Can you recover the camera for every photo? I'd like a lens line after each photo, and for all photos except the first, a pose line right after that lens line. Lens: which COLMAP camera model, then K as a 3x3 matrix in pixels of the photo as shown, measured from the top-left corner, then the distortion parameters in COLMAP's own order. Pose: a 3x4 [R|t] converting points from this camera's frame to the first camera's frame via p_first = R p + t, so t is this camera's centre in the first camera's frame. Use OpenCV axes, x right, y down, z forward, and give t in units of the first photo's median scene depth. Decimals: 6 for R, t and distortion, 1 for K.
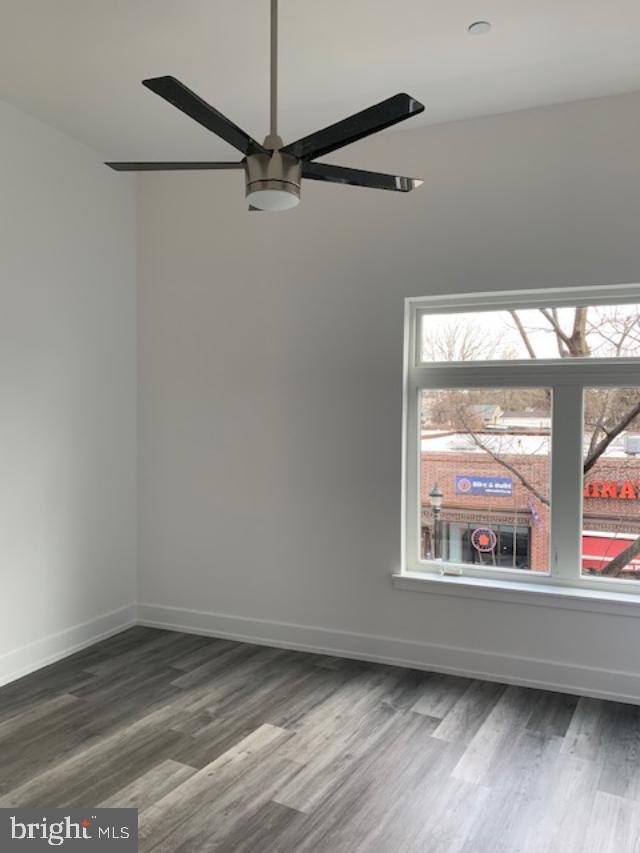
lens RADIAL K [[708.0, 0, 319.2], [0, 708.0, 424.2], [0, 0, 1]] dist [0.020319, -0.025658]
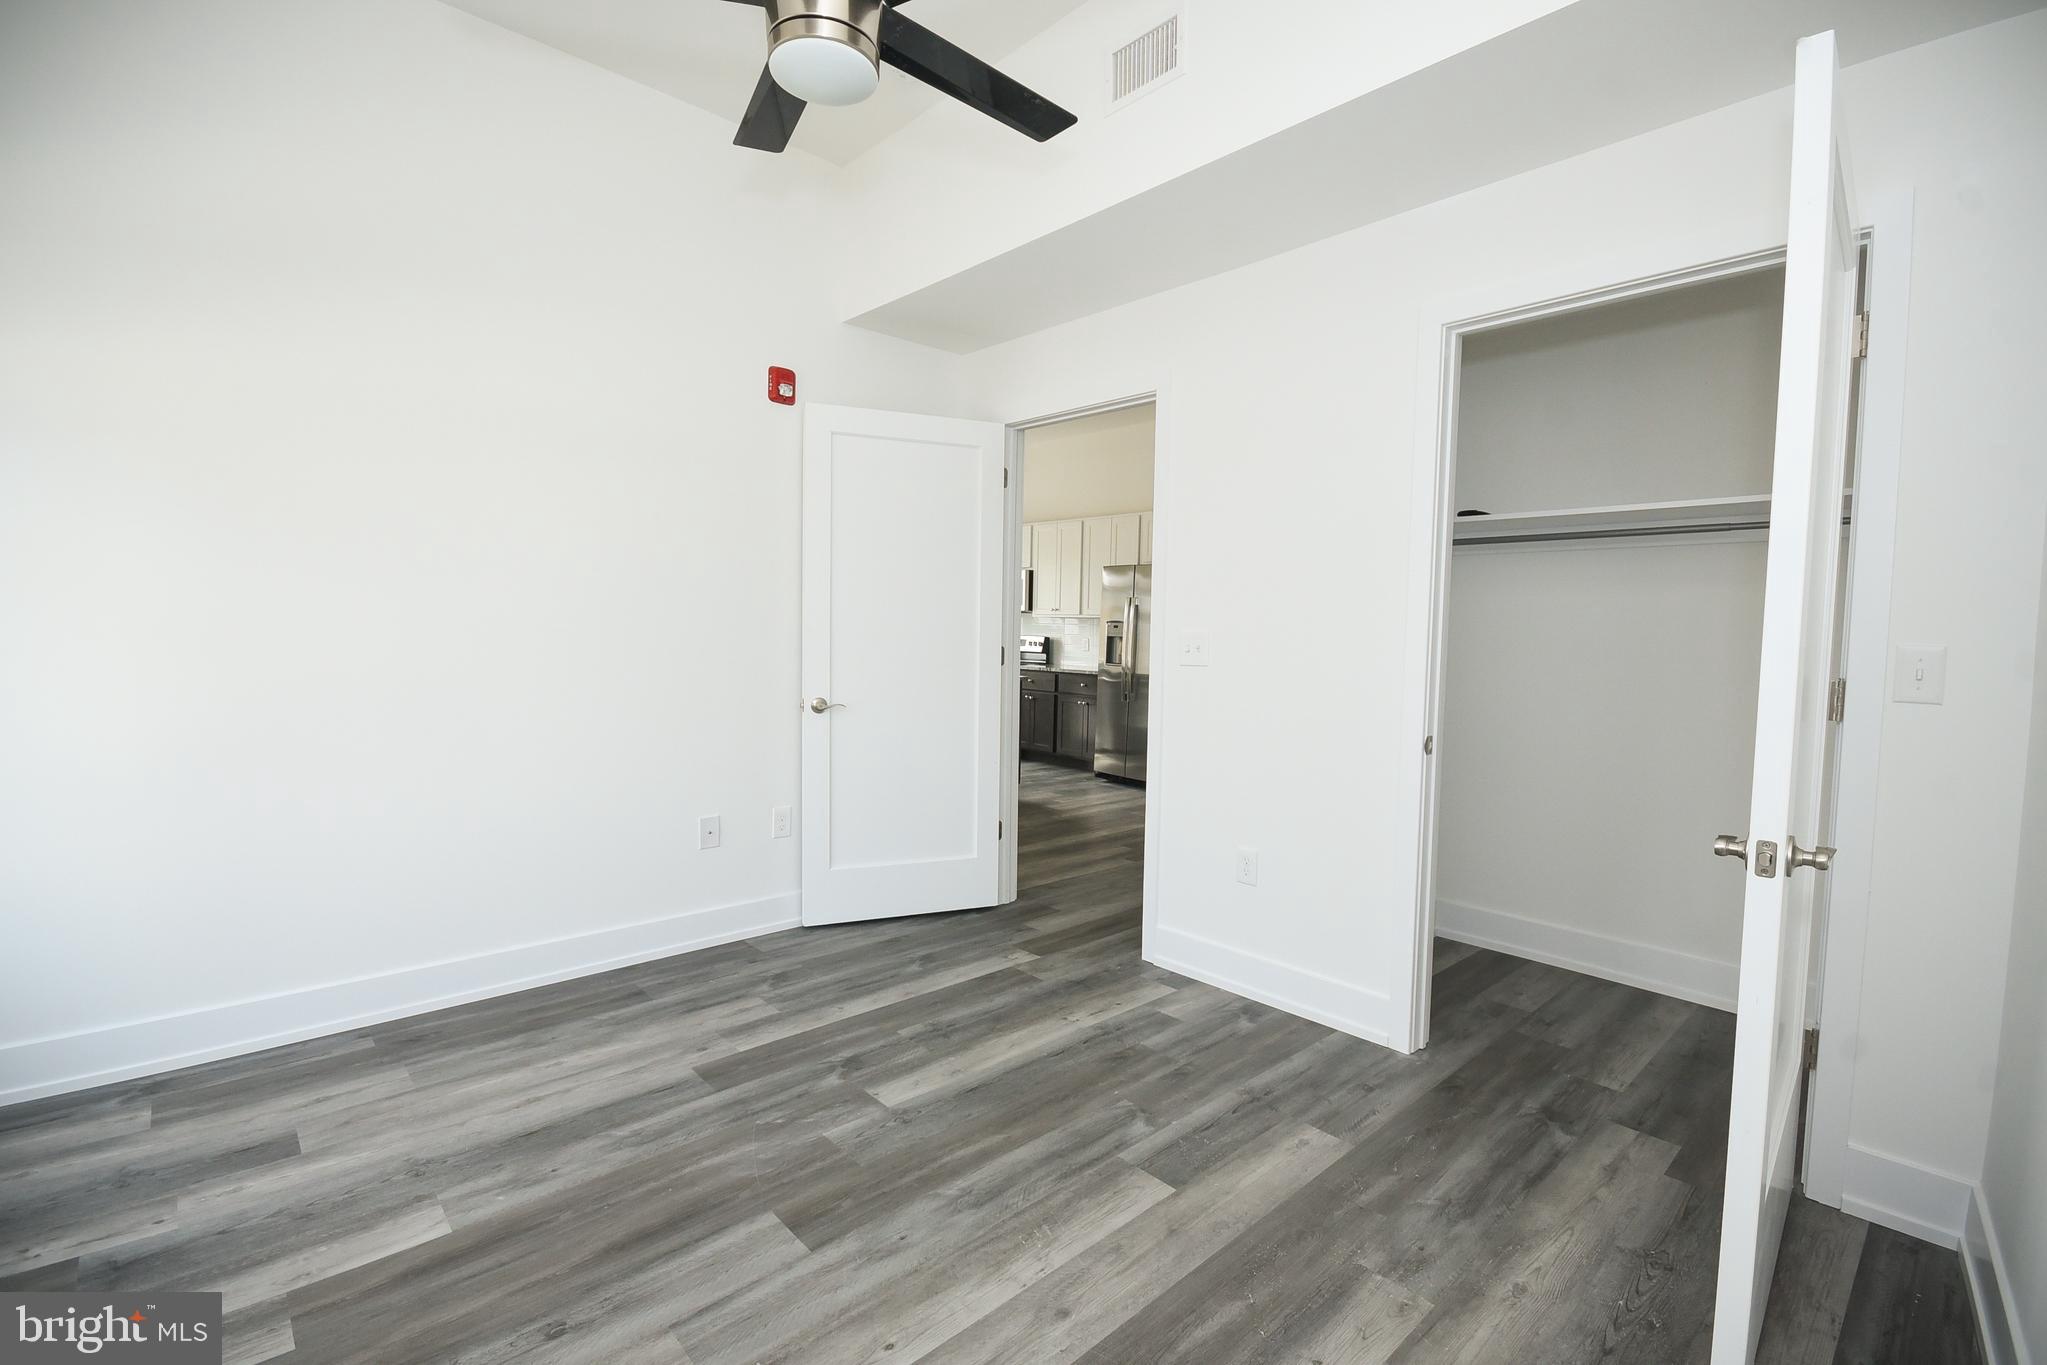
lens RADIAL K [[887.5, 0, 1018.0], [0, 887.5, 674.9], [0, 0, 1]] dist [-0.000248, -0.000031]
pose [[-0.952855, -0.044719, 0.300113, -0.343141], [-0.019404, 0.996036, 0.086807, 0.039203], [-0.302805, 0.076891, -0.949946, 1.351023]]
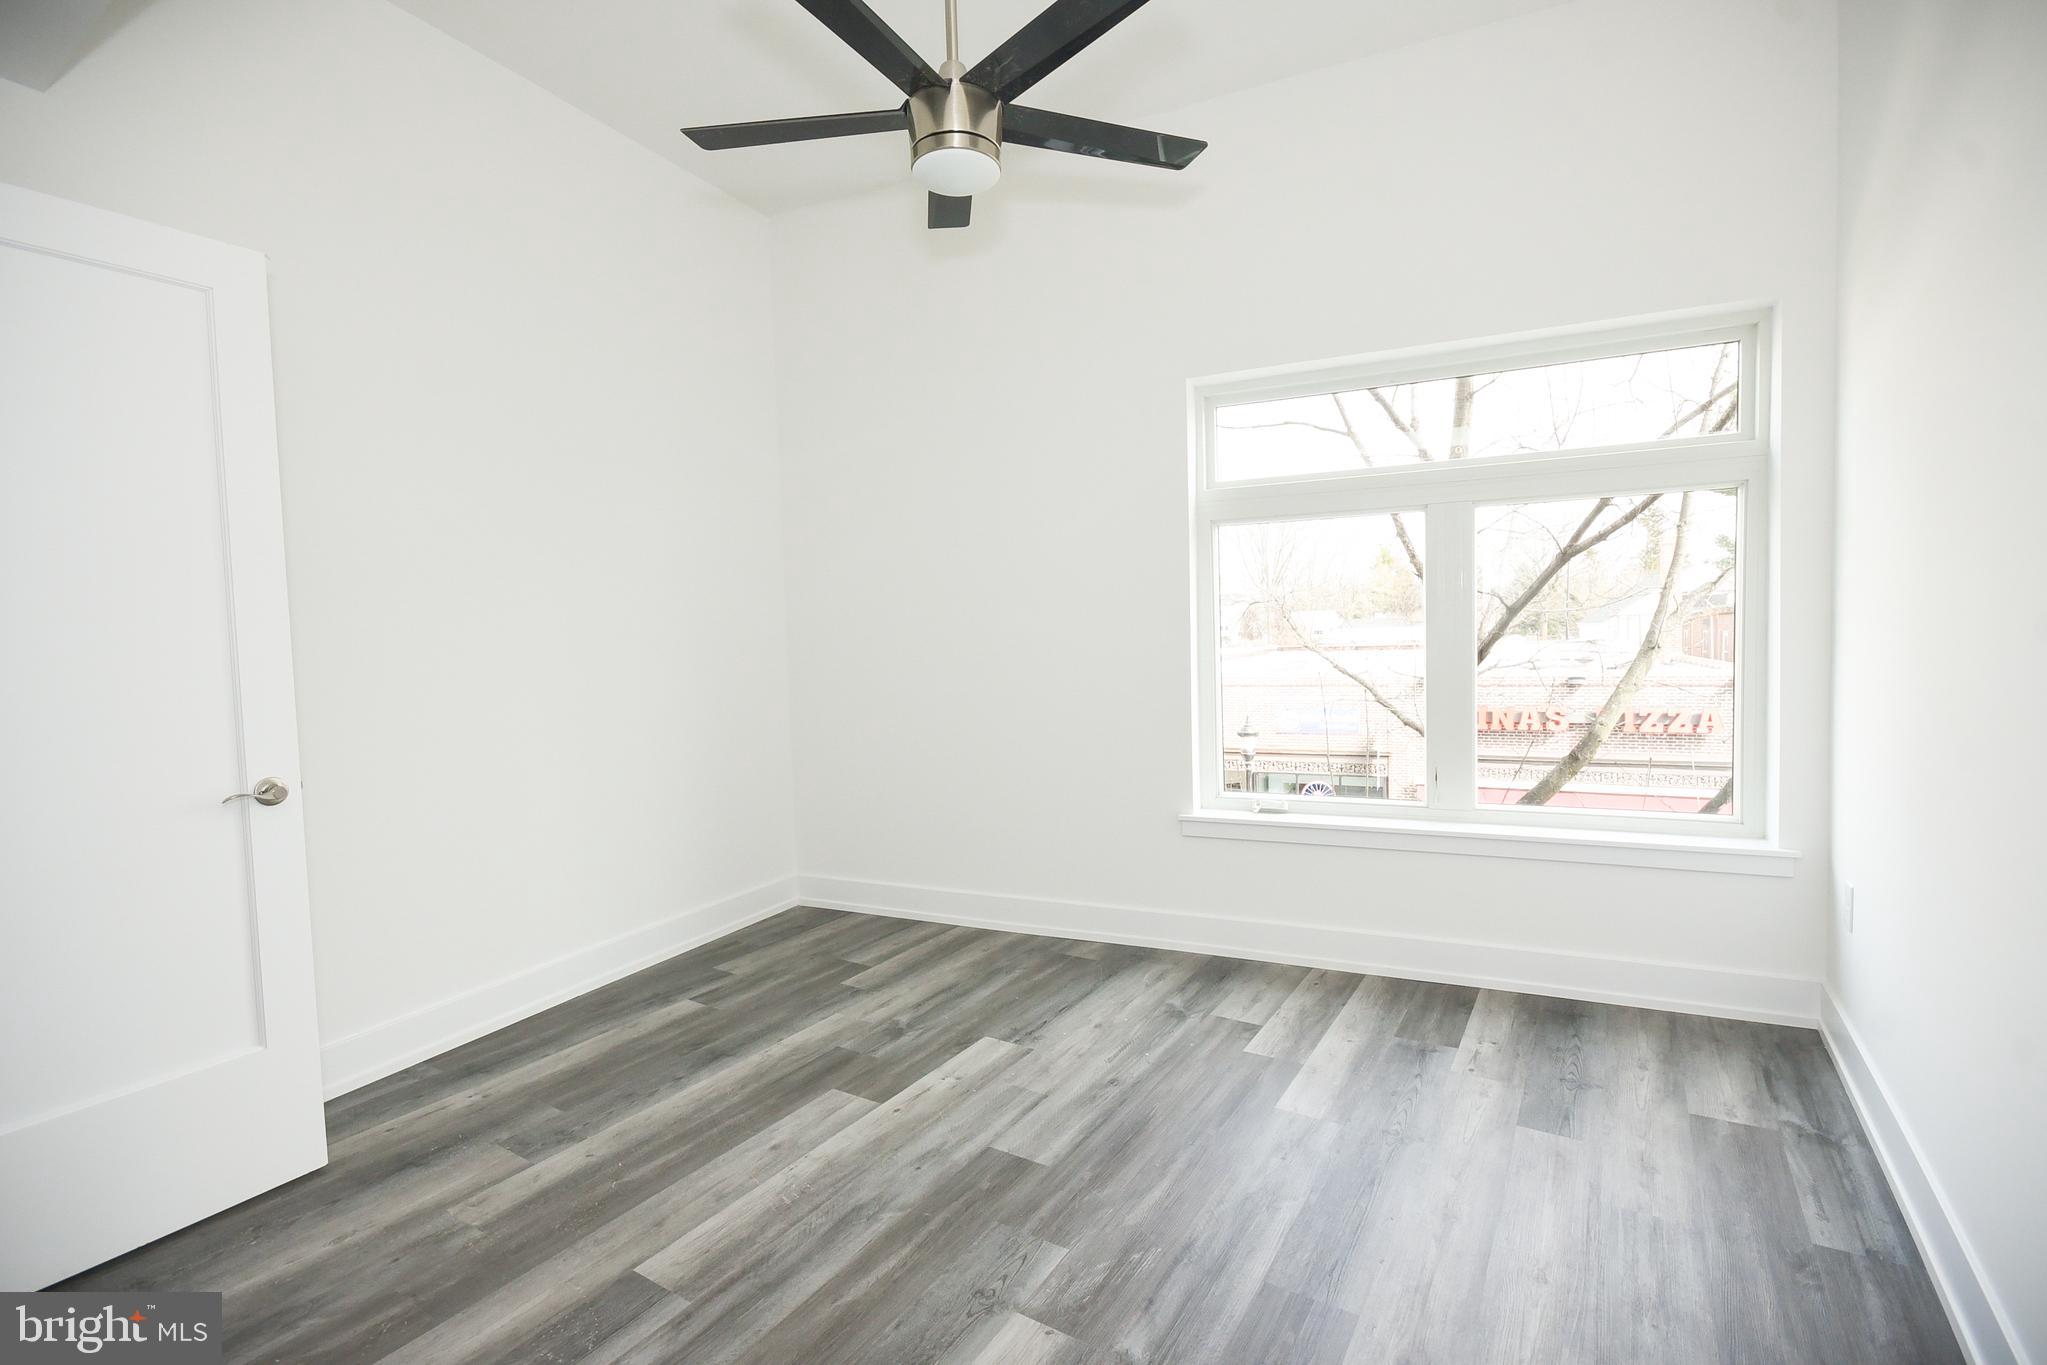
lens RADIAL K [[990.2, 0, 1035.7], [0, 990.2, 698.4], [0, 0, 1]] dist [0.000006, 0.000797]
pose [[0.998357, -0.033092, -0.046775, 0.023498], [0.034788, 0.998749, 0.035911, 0.088763], [0.045529, -0.037480, 0.998260, 0.121820]]
